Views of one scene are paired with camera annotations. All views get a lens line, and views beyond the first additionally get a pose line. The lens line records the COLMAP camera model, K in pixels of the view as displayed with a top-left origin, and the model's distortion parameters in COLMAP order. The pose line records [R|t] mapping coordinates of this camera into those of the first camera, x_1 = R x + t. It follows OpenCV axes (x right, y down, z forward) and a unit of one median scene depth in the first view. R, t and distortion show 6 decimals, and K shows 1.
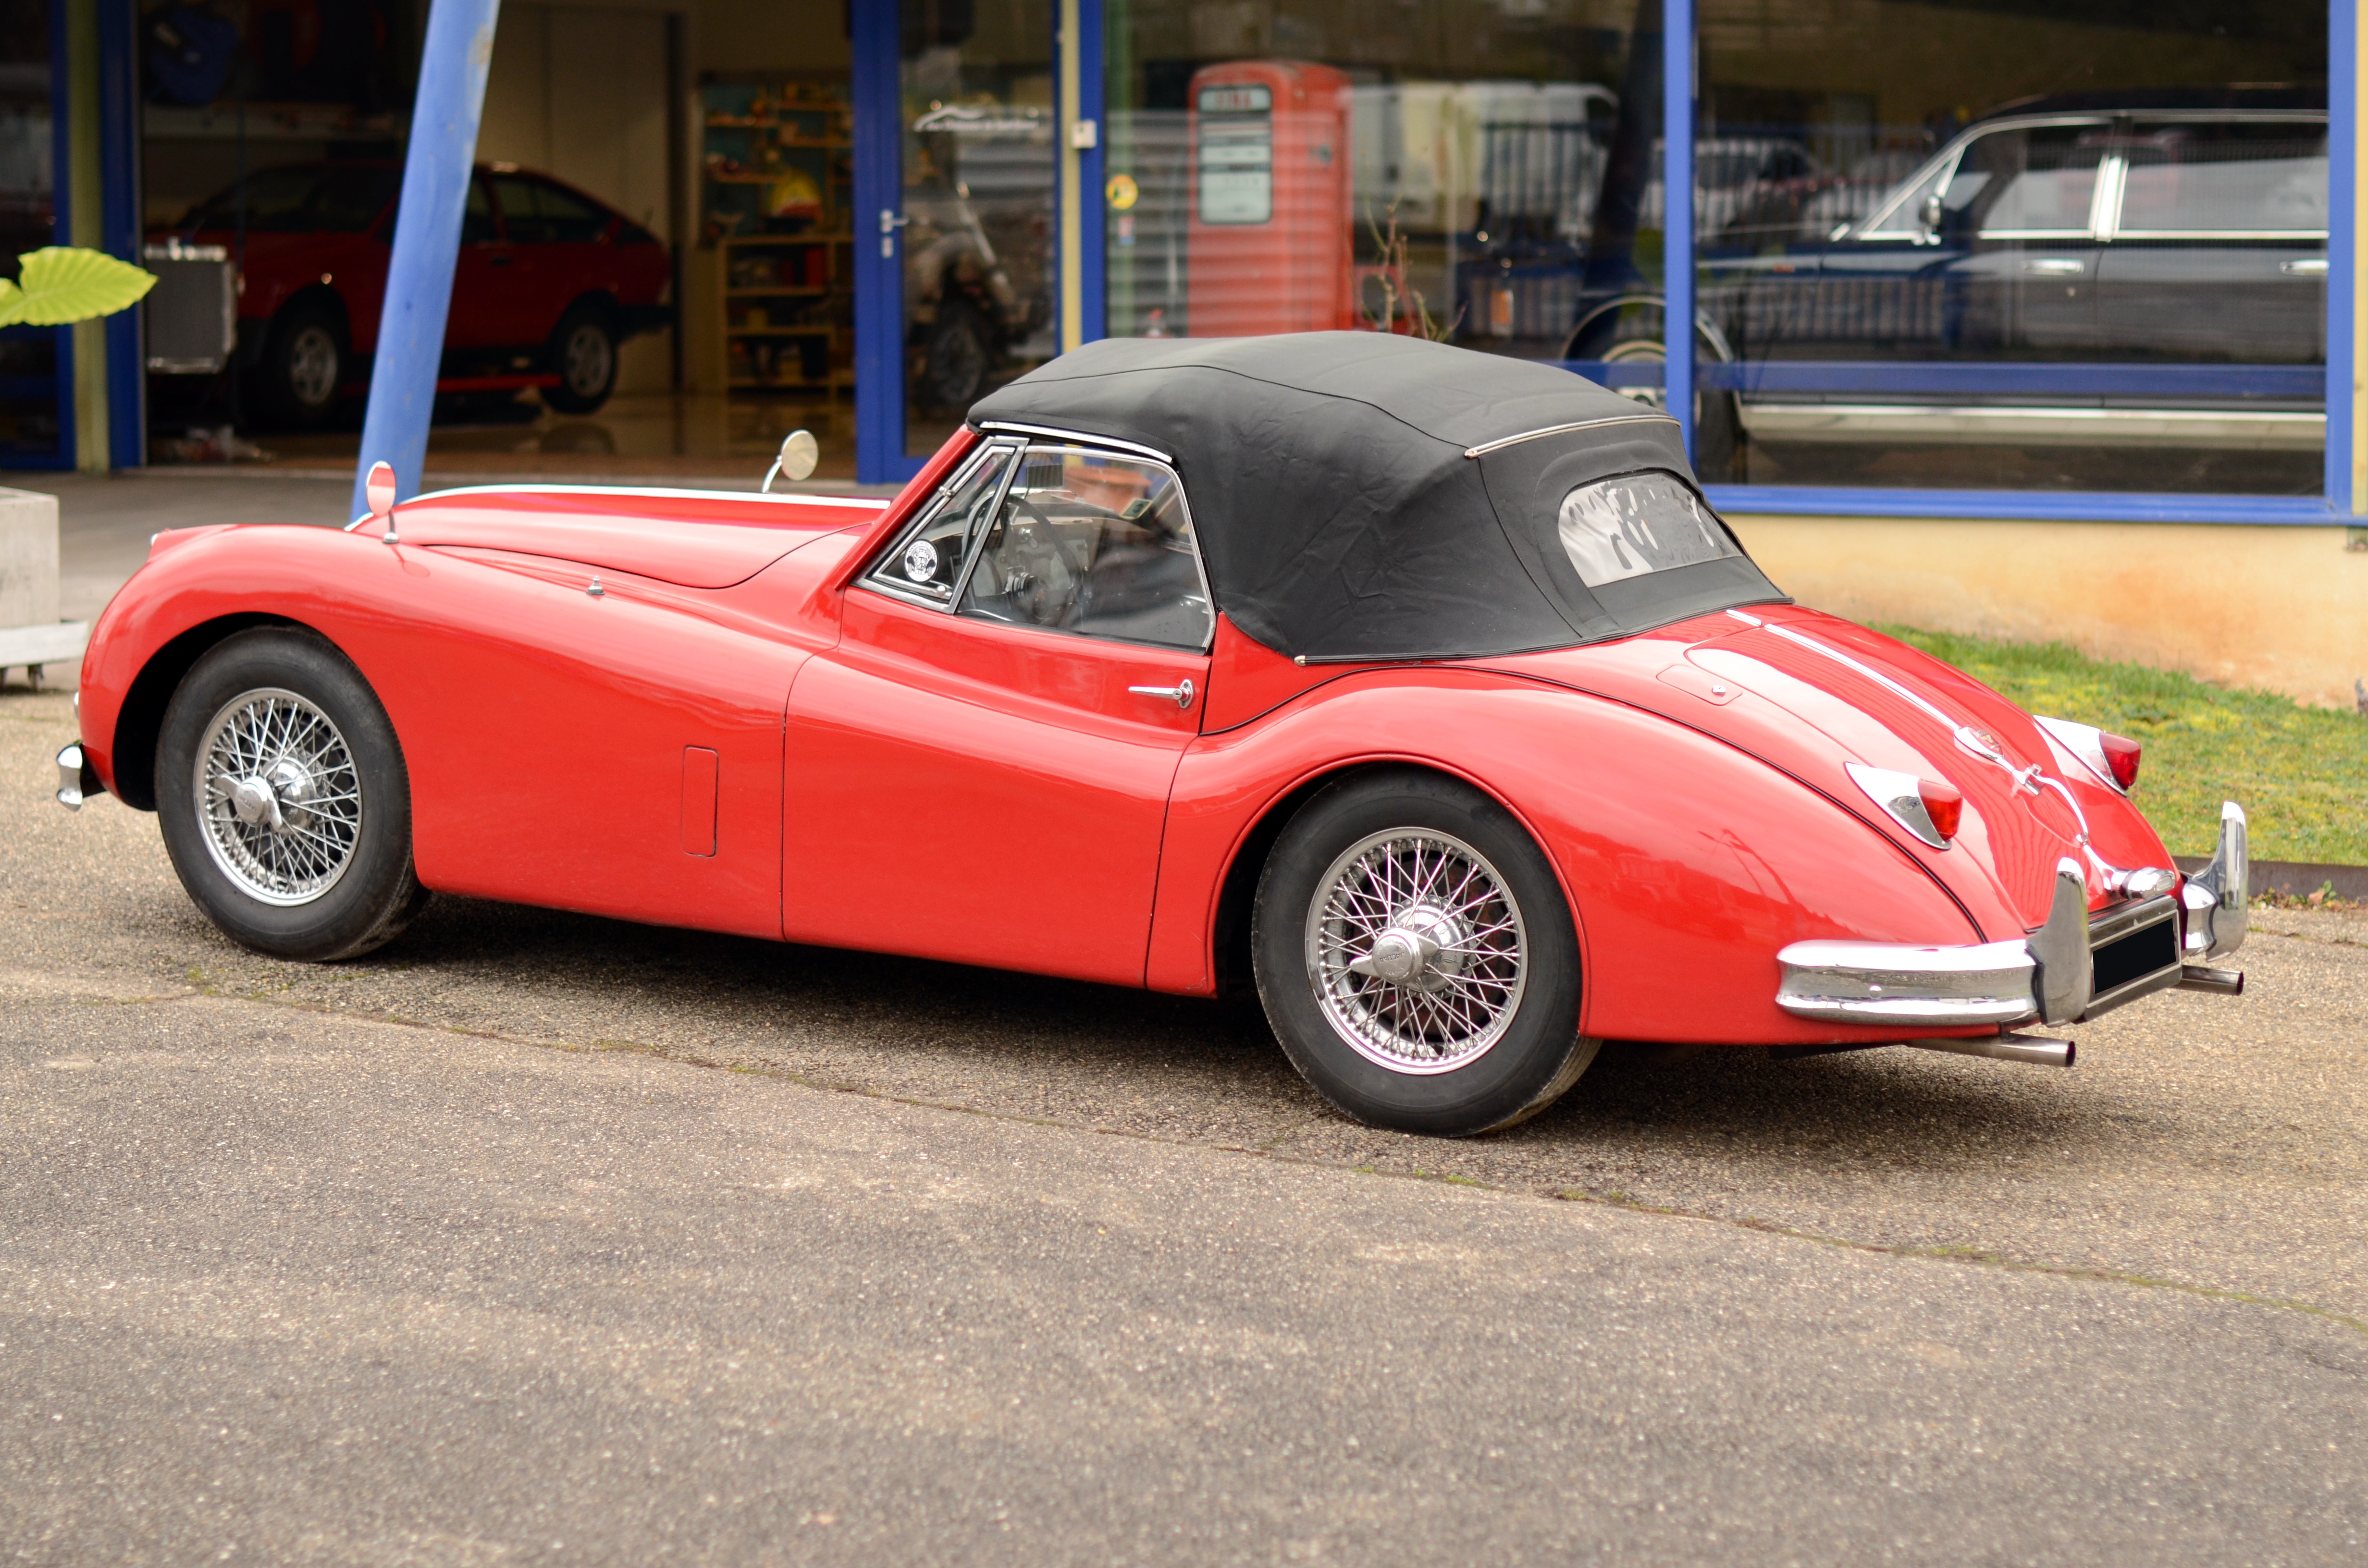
lens RADIAL K [[5488.8, 0, 1191.3], [0, 5488.8, 778.1], [0, 0, 1]] dist [-0.169898, 0.000000]
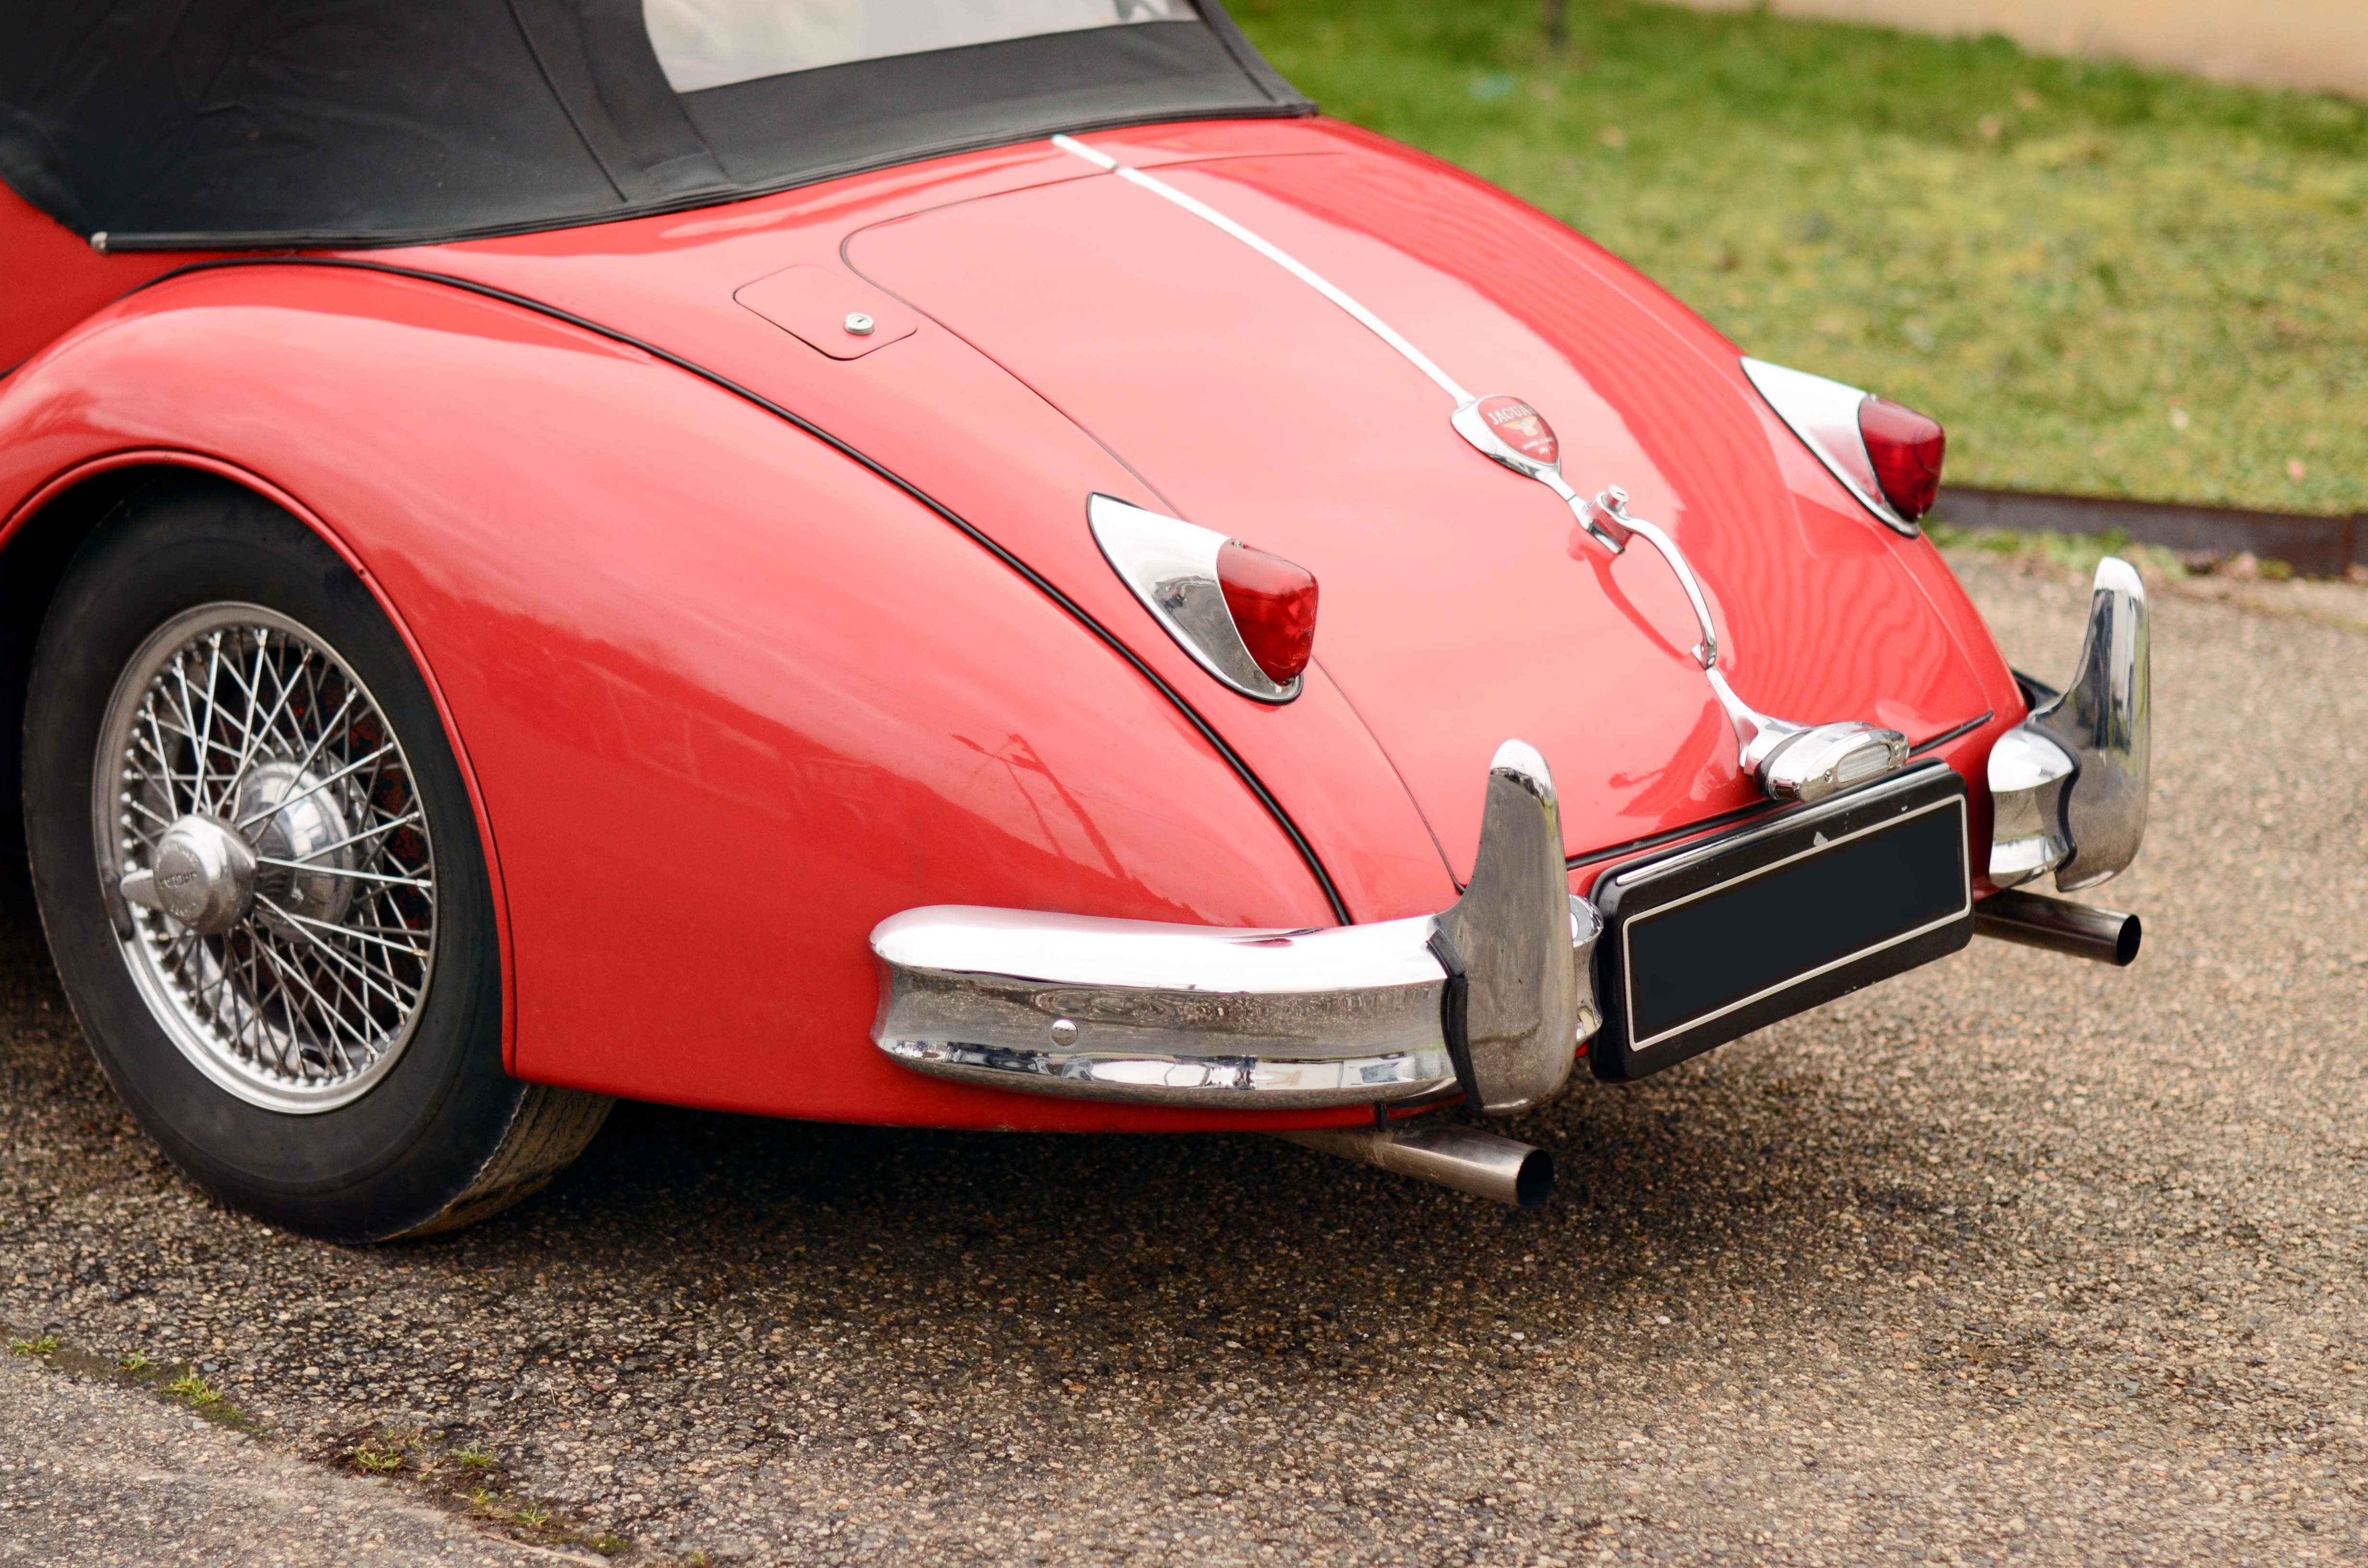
lens RADIAL K [[5488.8, 0, 1176.3], [0, 5488.8, 783.0], [0, 0, 1]] dist [-0.169898, 0.000000]
pose [[0.985085, 0.030985, -0.169253, 0.198383], [-0.011751, 0.993471, 0.113482, -0.029867], [0.171664, -0.109801, 0.979017, 0.543346]]
